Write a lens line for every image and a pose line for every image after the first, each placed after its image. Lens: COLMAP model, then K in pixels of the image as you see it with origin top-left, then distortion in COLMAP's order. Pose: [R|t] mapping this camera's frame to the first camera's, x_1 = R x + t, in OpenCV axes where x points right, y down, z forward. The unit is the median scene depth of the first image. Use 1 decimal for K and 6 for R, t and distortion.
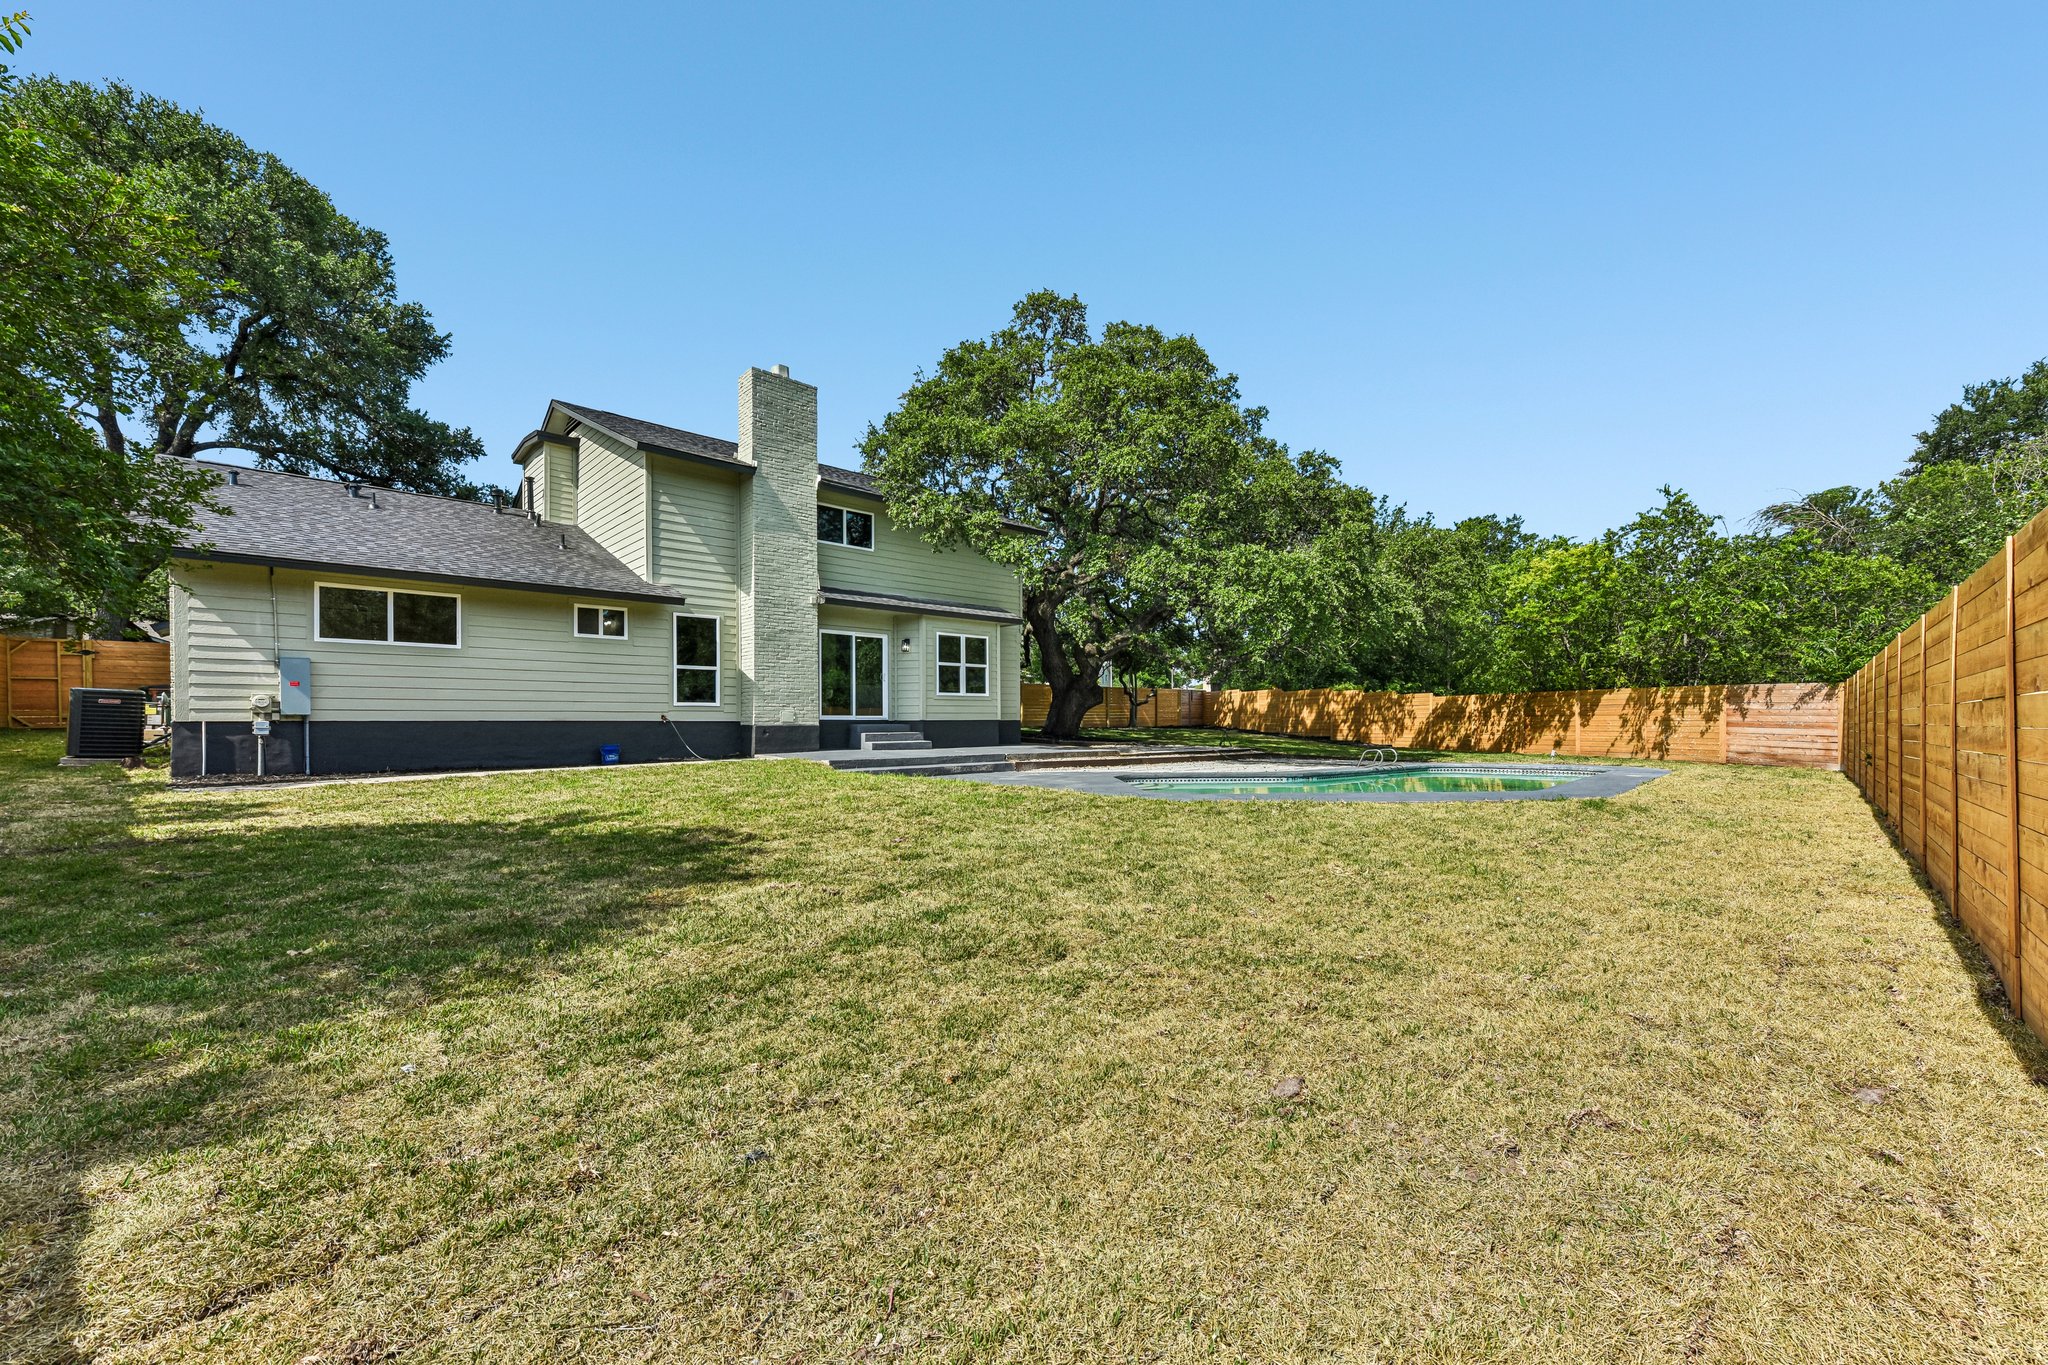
lens RADIAL K [[810.4, 0, 1032.8], [0, 810.4, 728.2], [0, 0, 1]] dist [0.010670, -0.001993]
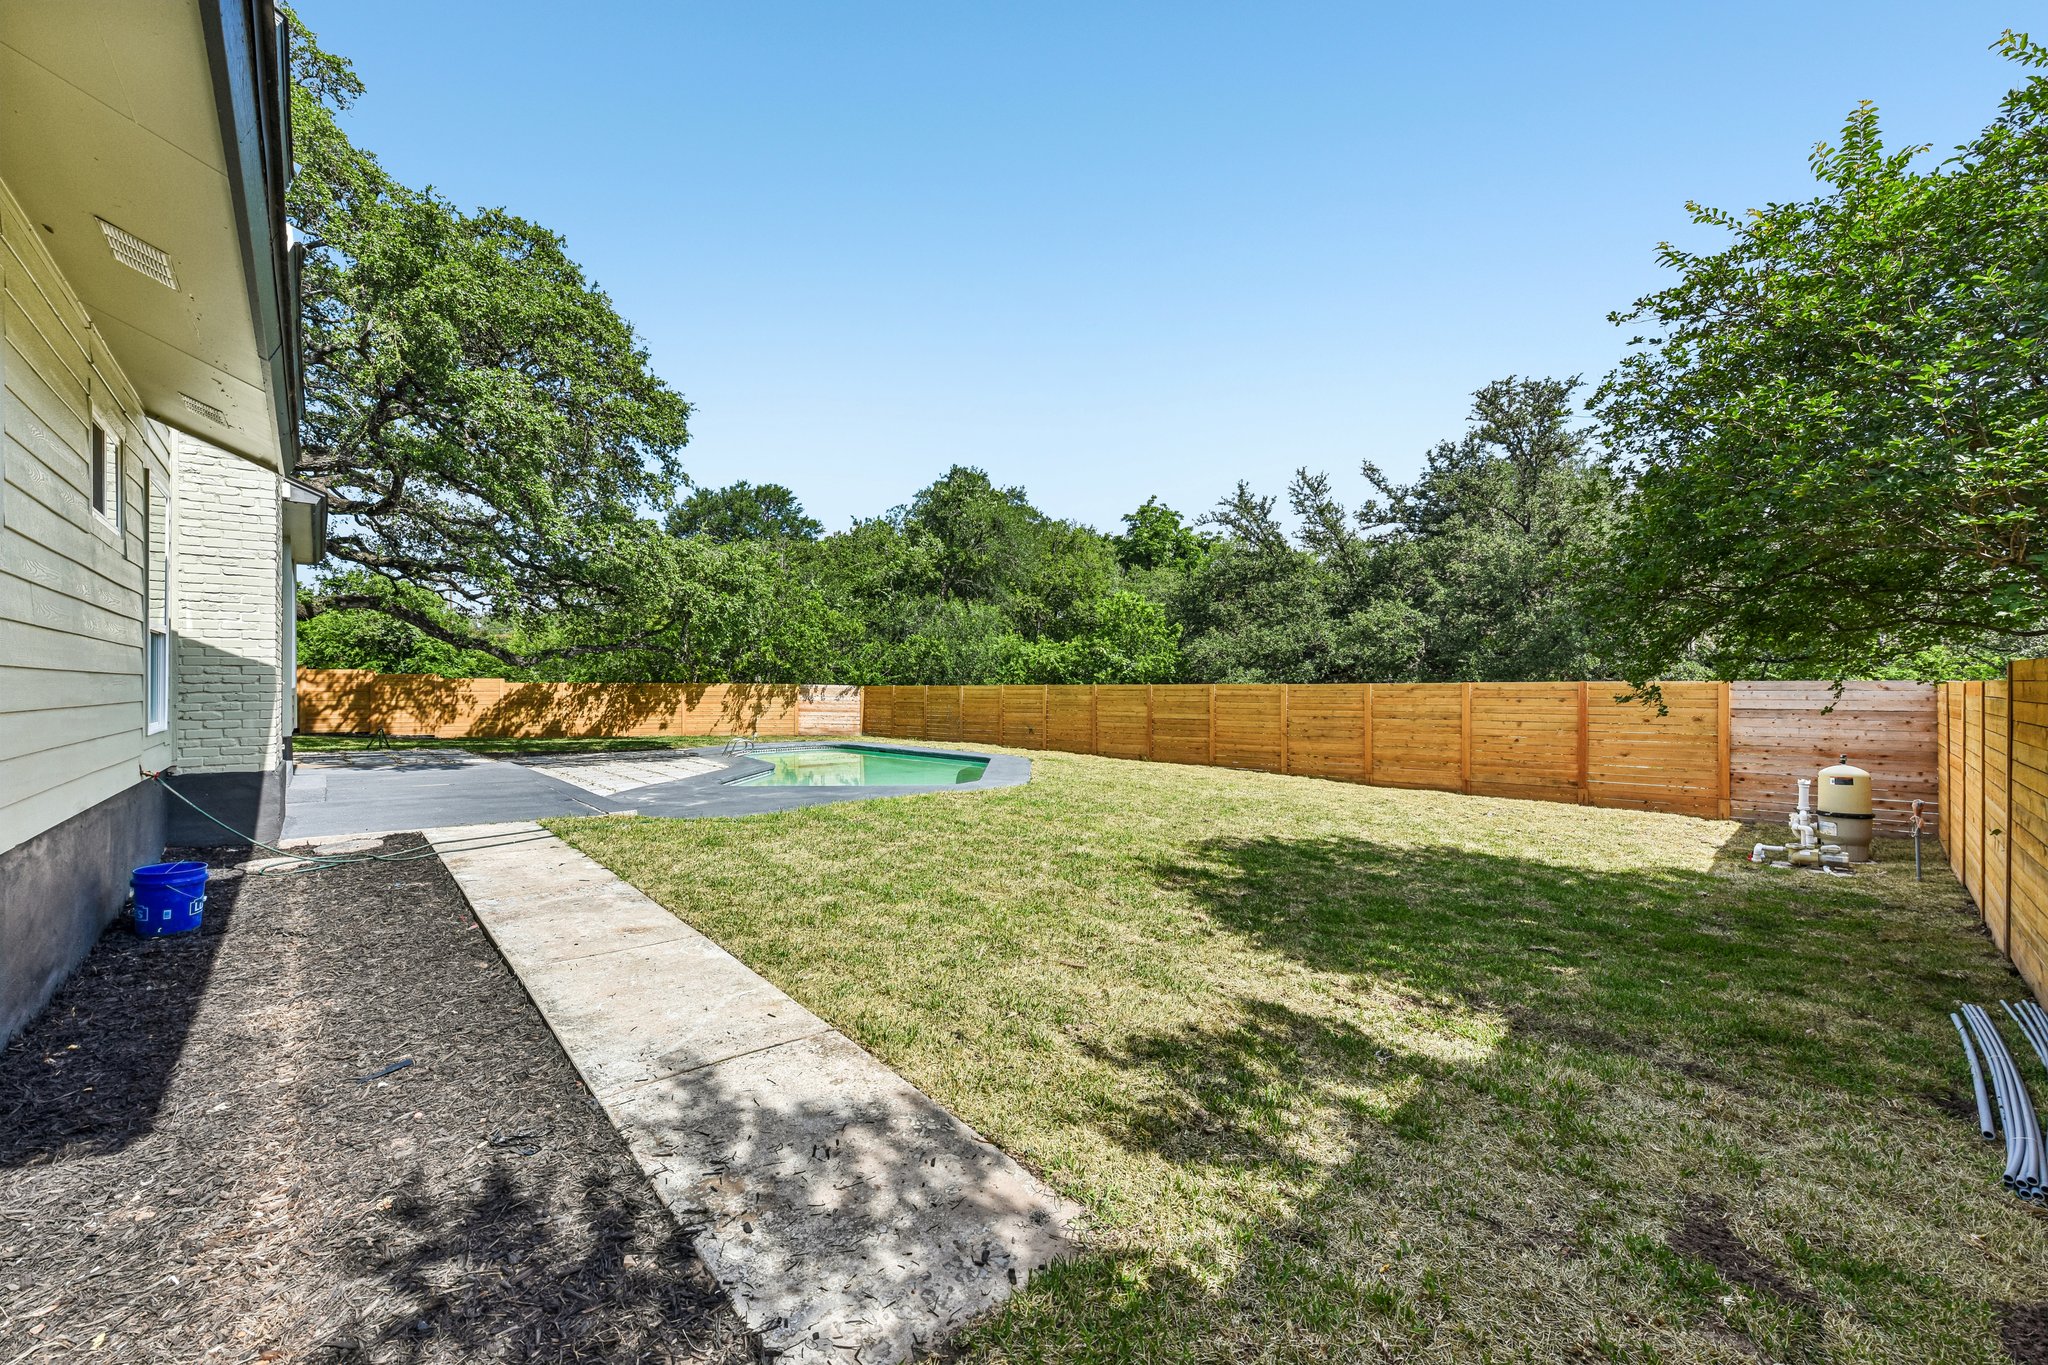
lens RADIAL K [[810.4, 0, 1015.8], [0, 810.4, 689.8], [0, 0, 1]] dist [0.010670, -0.001993]
pose [[0.060485, 0.001253, 0.998168, -0.601542], [0.003617, 0.999992, -0.001474, -0.035547], [-0.998163, 0.003699, 0.060480, 0.465336]]
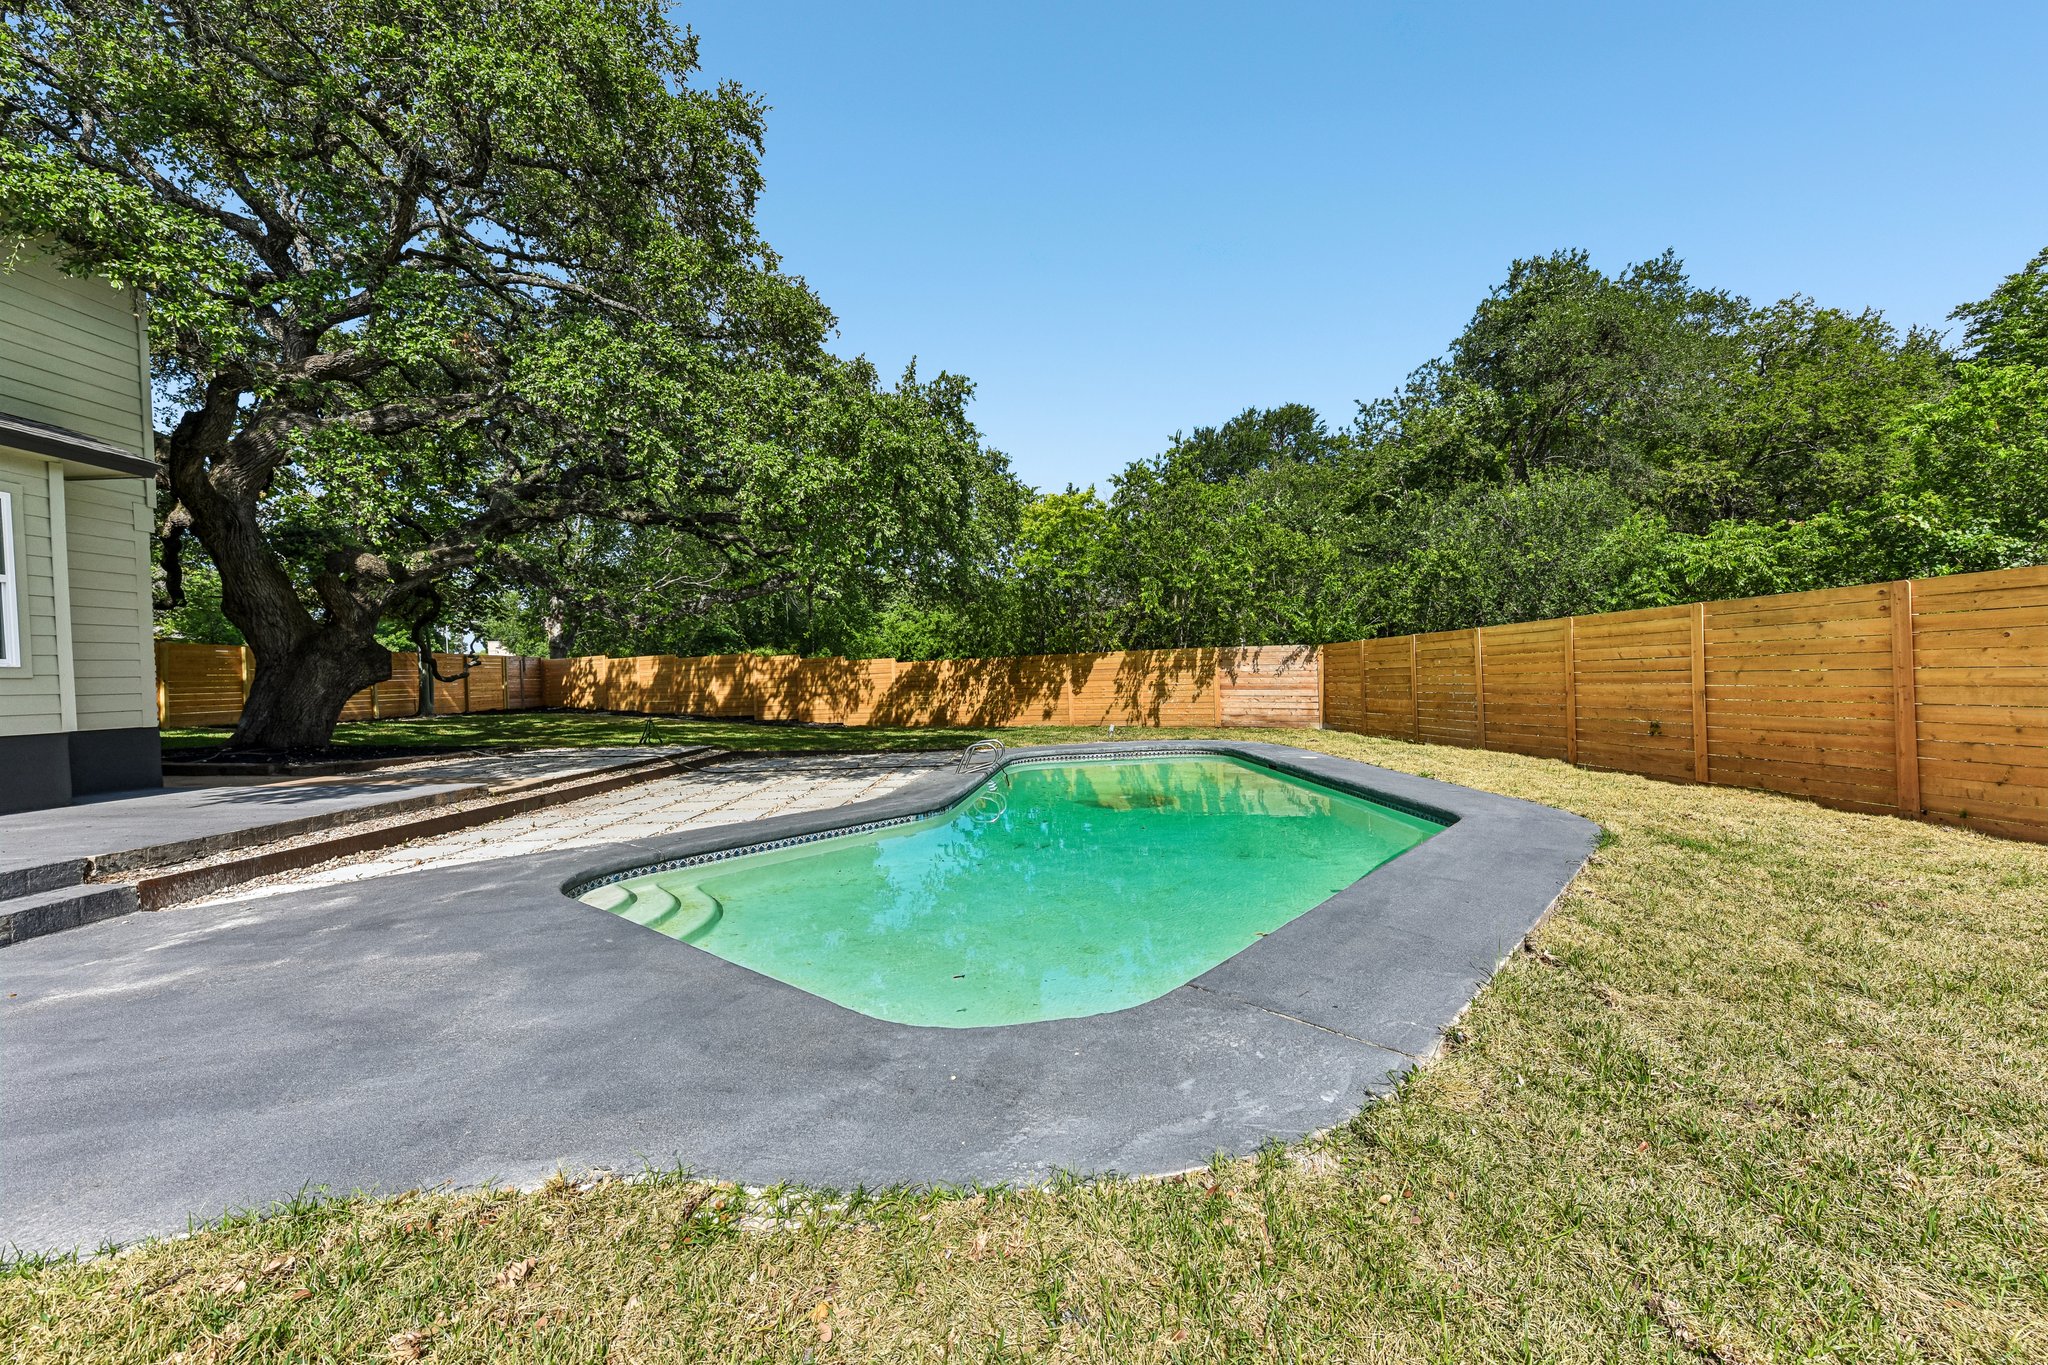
lens RADIAL K [[810.4, 0, 1036.2], [0, 810.4, 688.0], [0, 0, 1]] dist [0.010670, -0.001993]
pose [[0.693693, -0.029267, 0.719676, -0.005360], [0.037694, 0.999280, 0.004305, -0.015486], [-0.719284, 0.024141, 0.694297, 0.446887]]
